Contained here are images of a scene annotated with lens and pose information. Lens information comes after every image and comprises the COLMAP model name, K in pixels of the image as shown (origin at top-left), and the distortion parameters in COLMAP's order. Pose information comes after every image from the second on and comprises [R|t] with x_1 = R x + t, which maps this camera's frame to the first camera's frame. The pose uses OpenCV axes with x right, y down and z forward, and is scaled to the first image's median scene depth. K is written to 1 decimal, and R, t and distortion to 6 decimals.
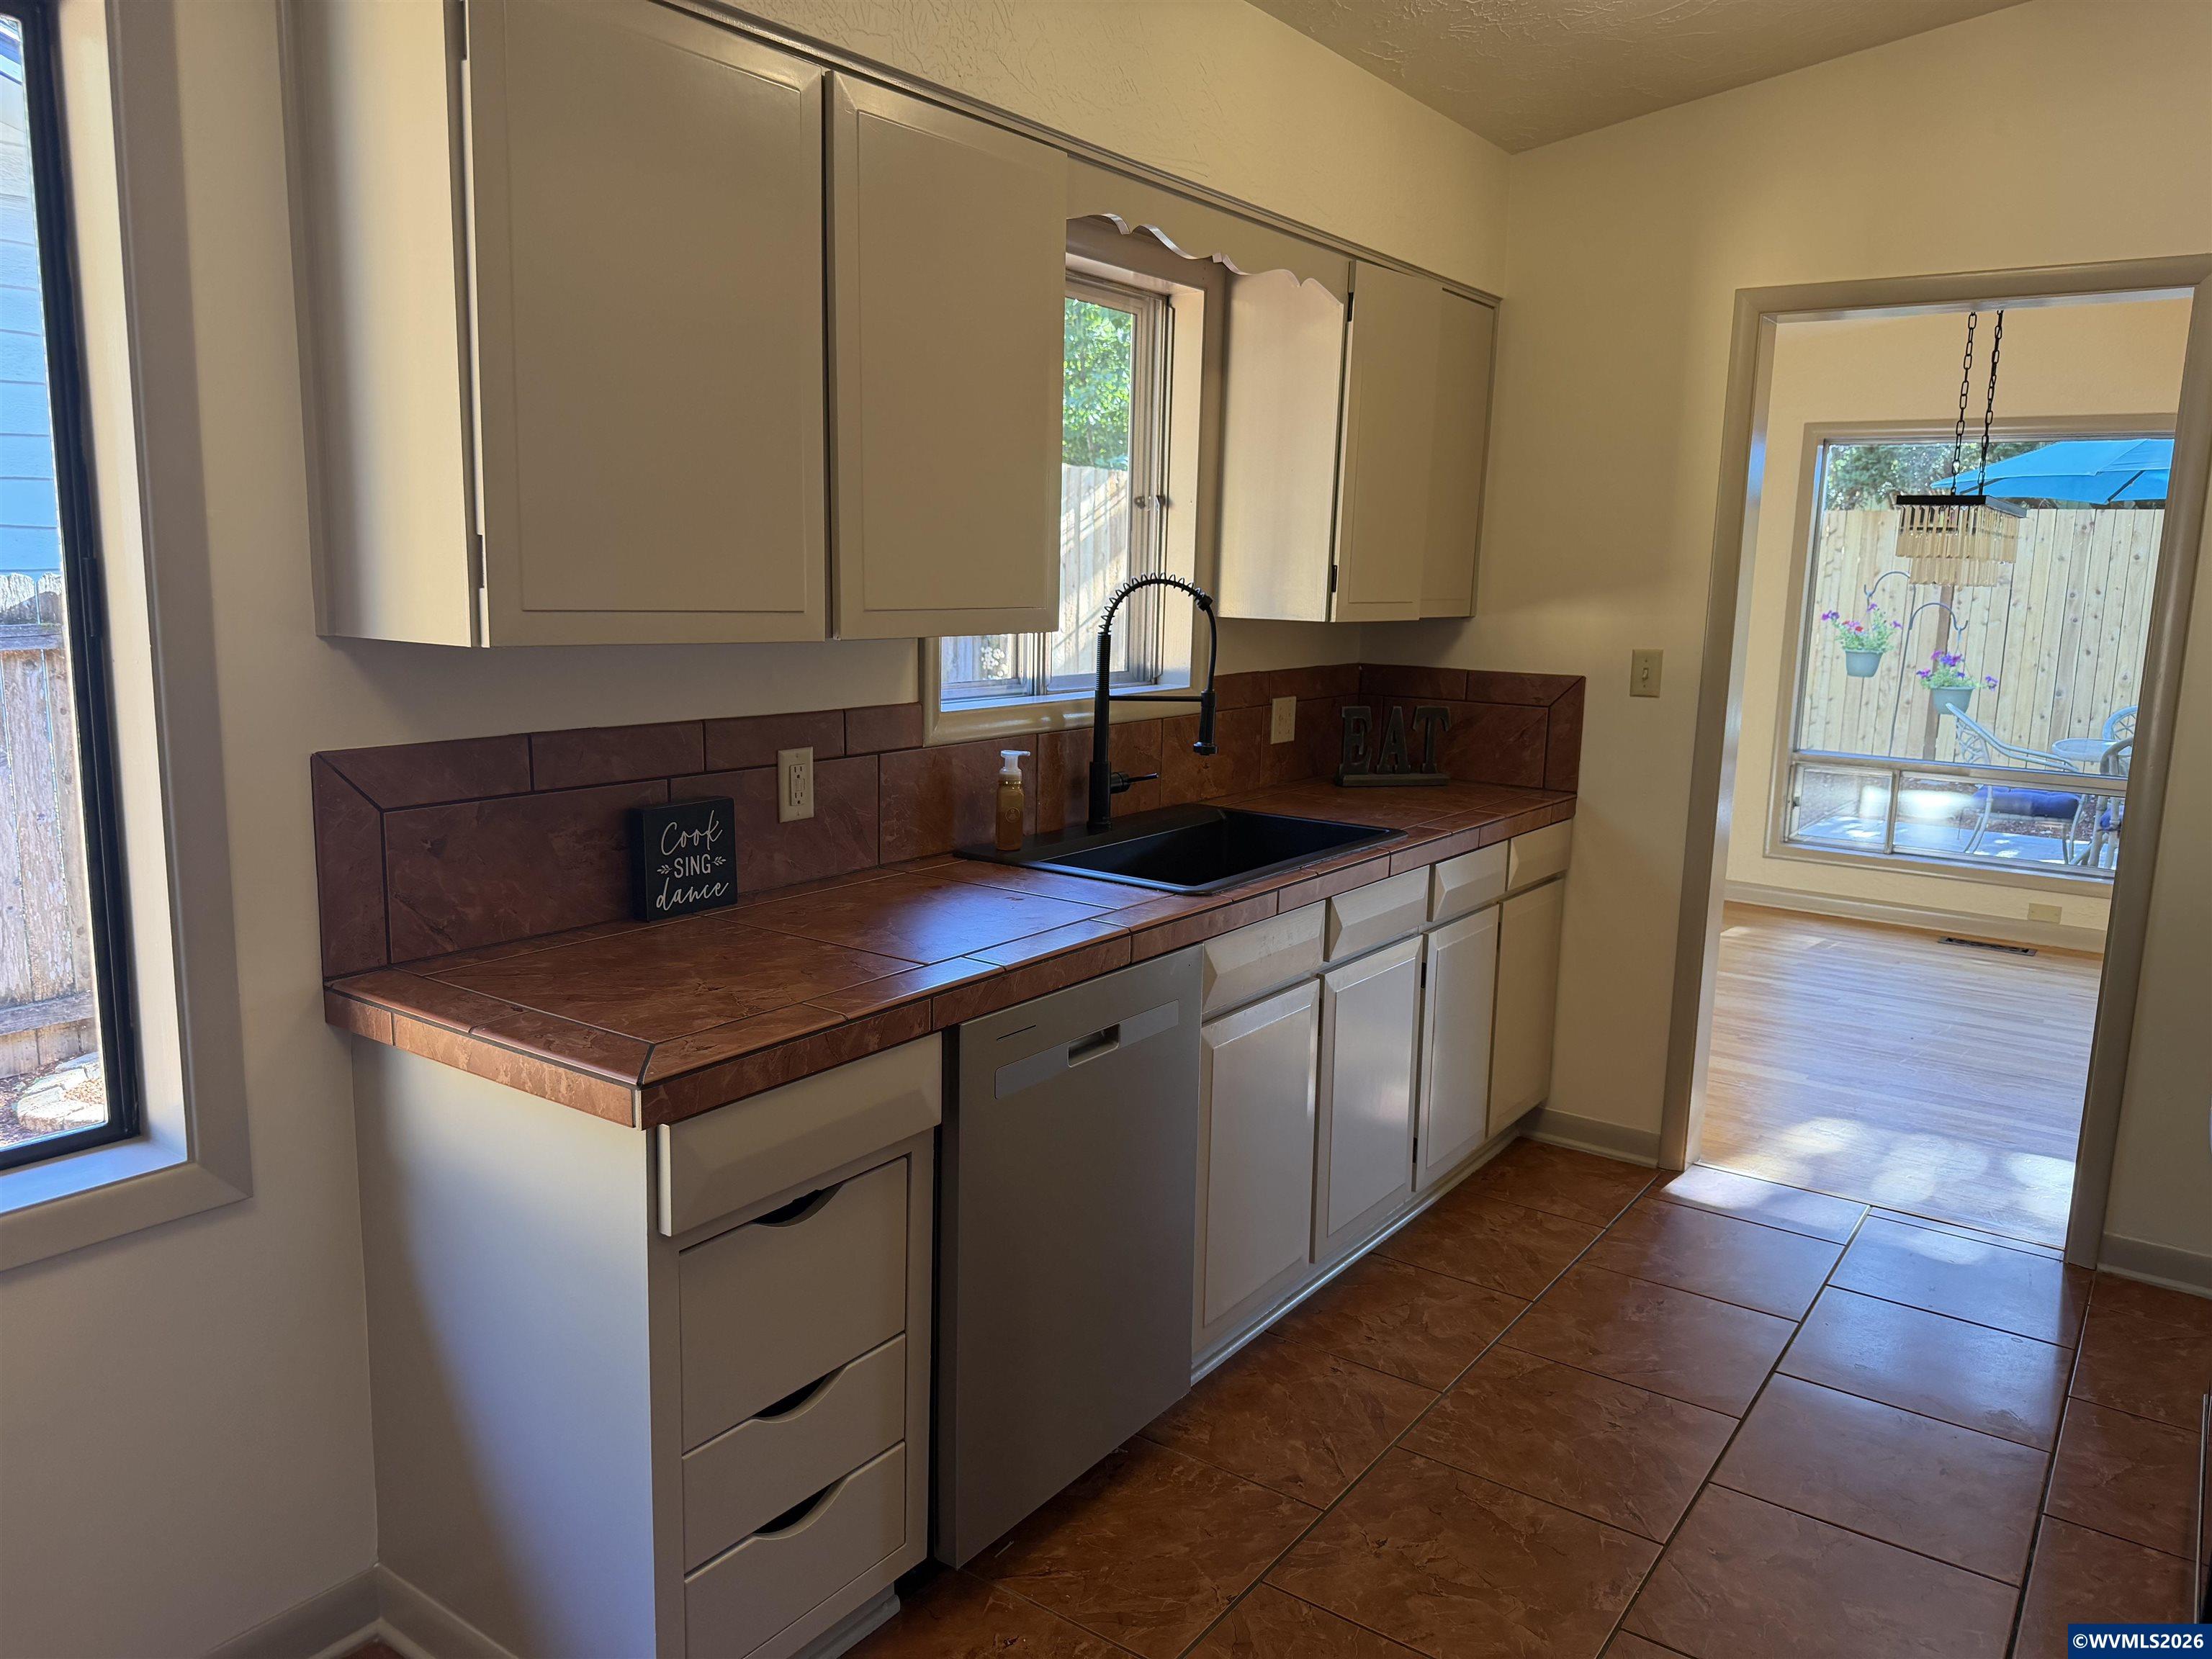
lens RADIAL K [[1580.7, 0, 1102.2], [0, 1580.7, 779.9], [0, 0, 1]] dist [0.001510, -0.002846]
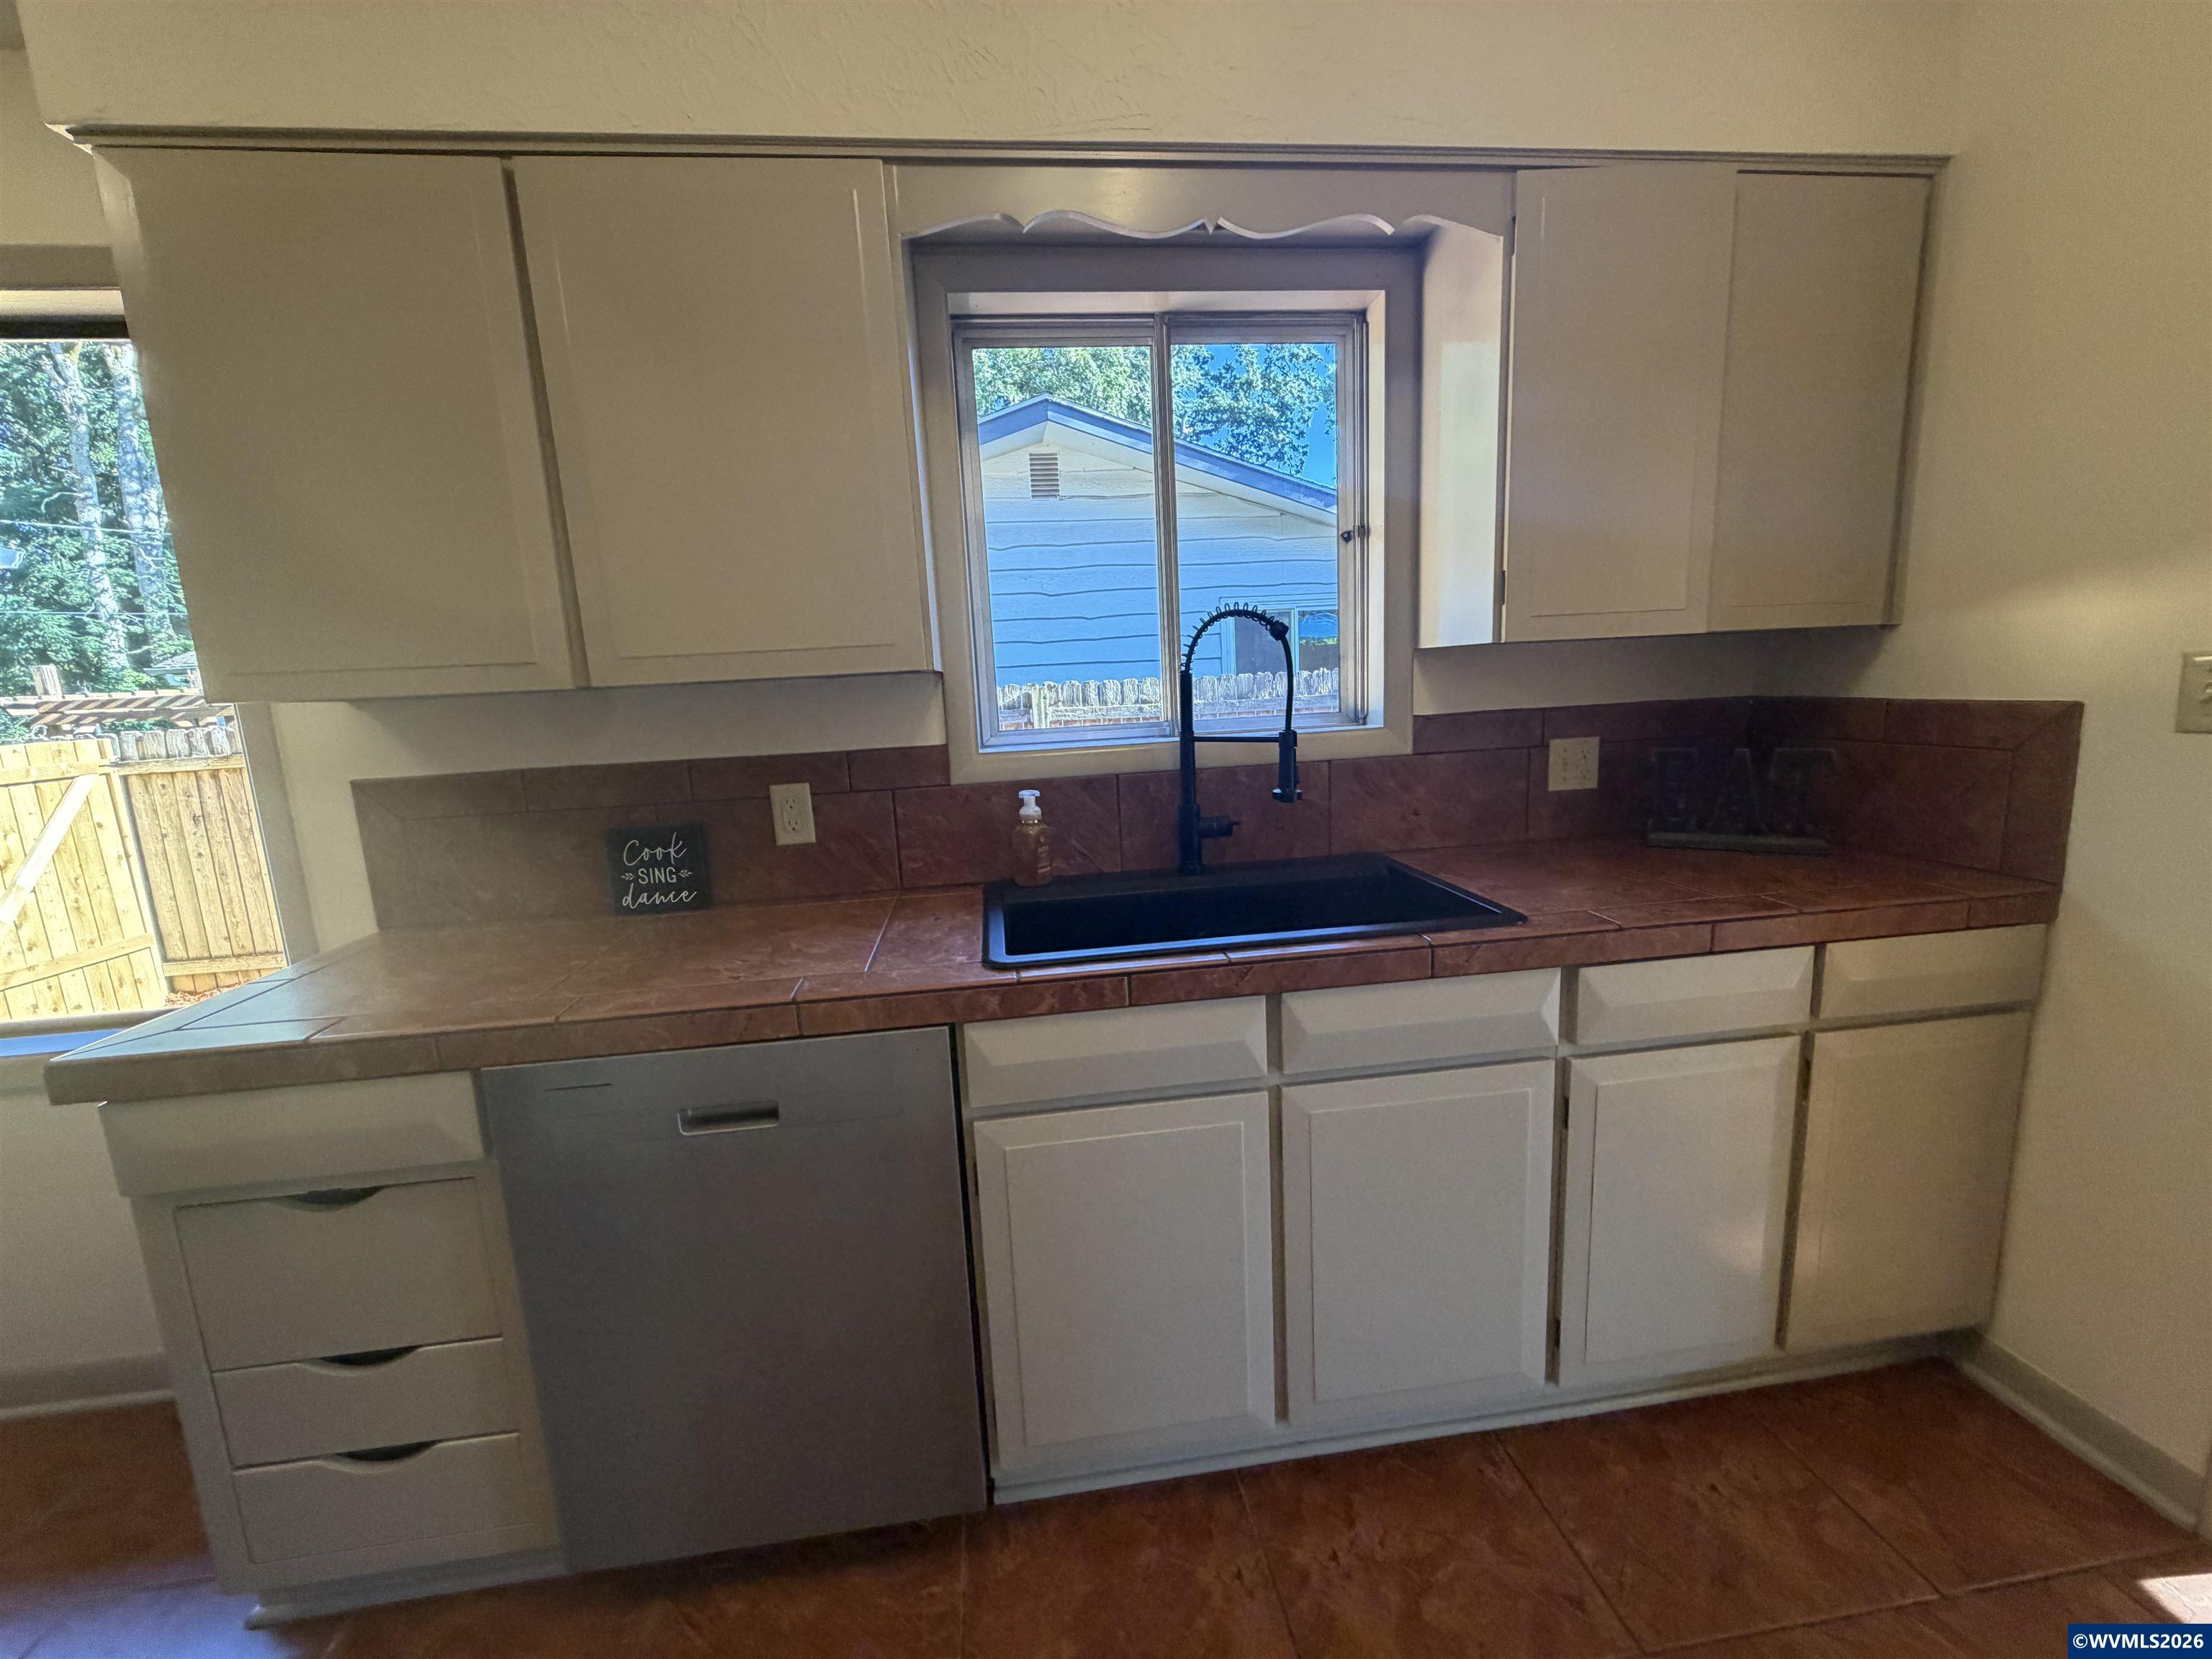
lens RADIAL K [[881.3, 0, 1098.3], [0, 881.3, 827.5], [0, 0, 1]] dist [-0.000905, -0.000234]
pose [[0.675692, 0.062631, -0.734518, 0.369823], [-0.034609, 0.997981, 0.053259, -0.025098], [0.736371, -0.010566, 0.676496, 0.592288]]
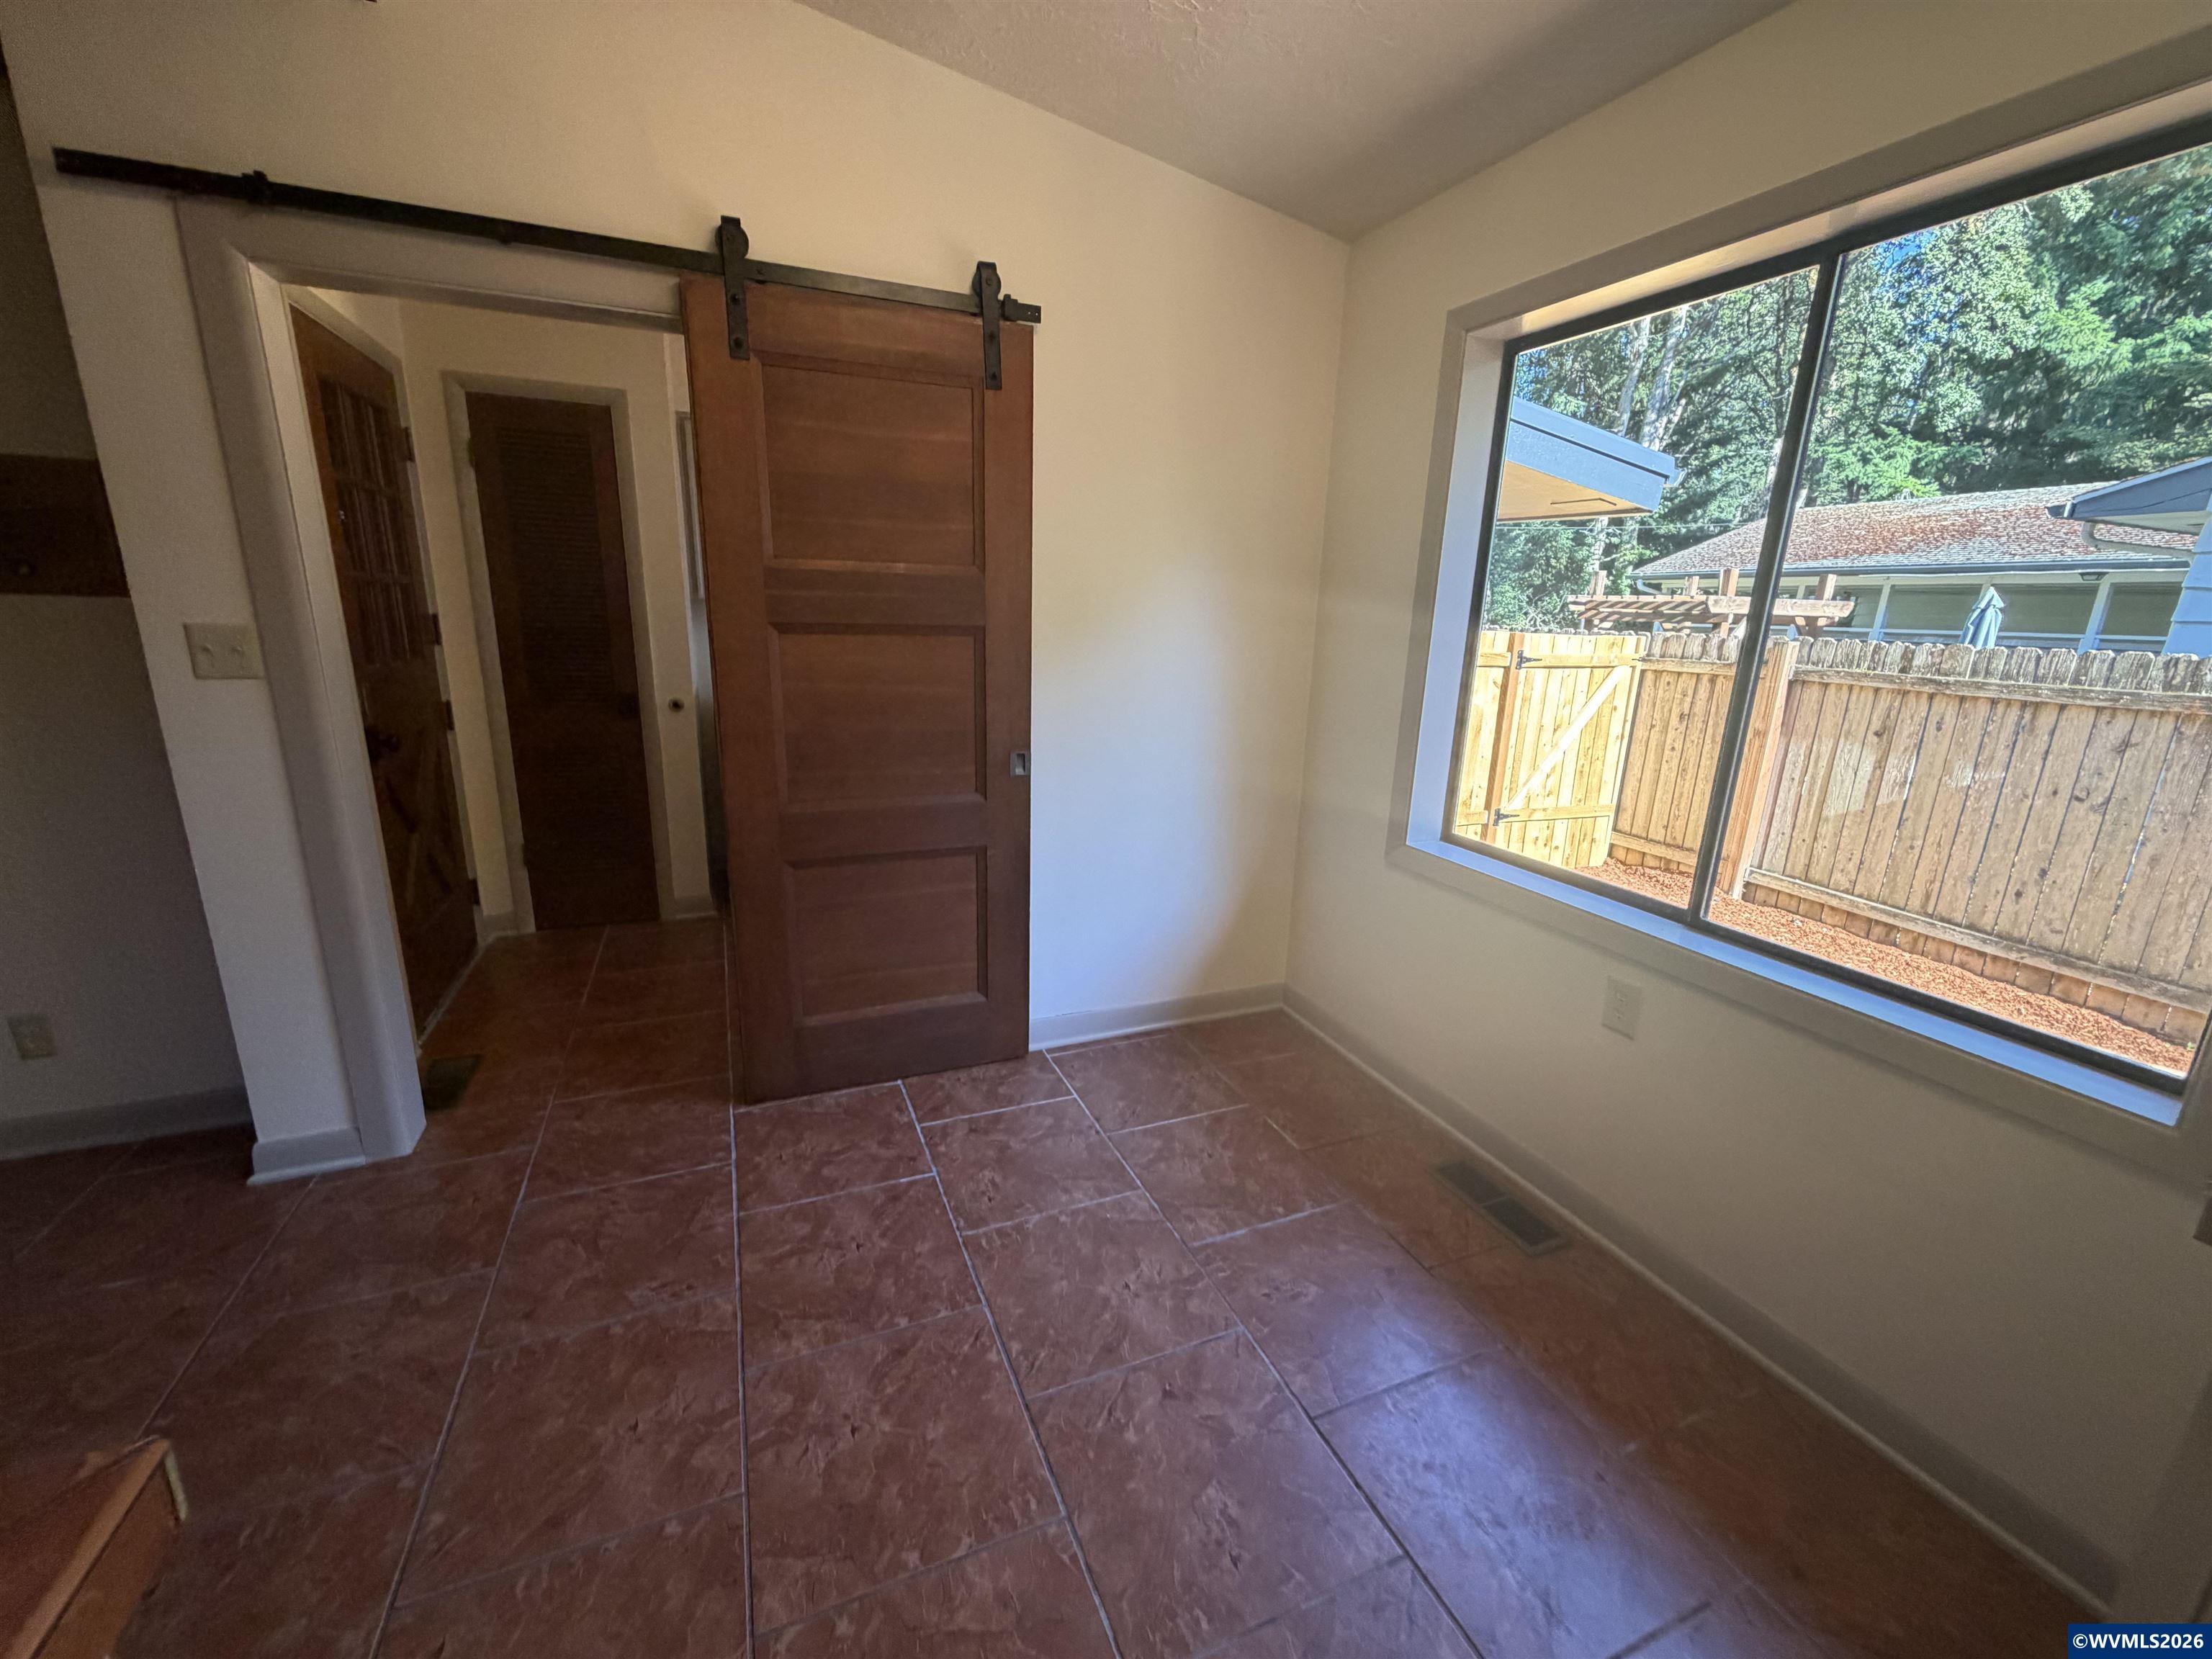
lens RADIAL K [[881.3, 0, 1098.3], [0, 881.3, 827.5], [0, 0, 1]] dist [-0.000905, -0.000234]
pose [[-0.527715, 0.166620, -0.832920, 0.184991], [-0.160167, 0.943464, 0.290211, -0.011967], [0.834185, 0.286555, -0.471193, 0.350397]]
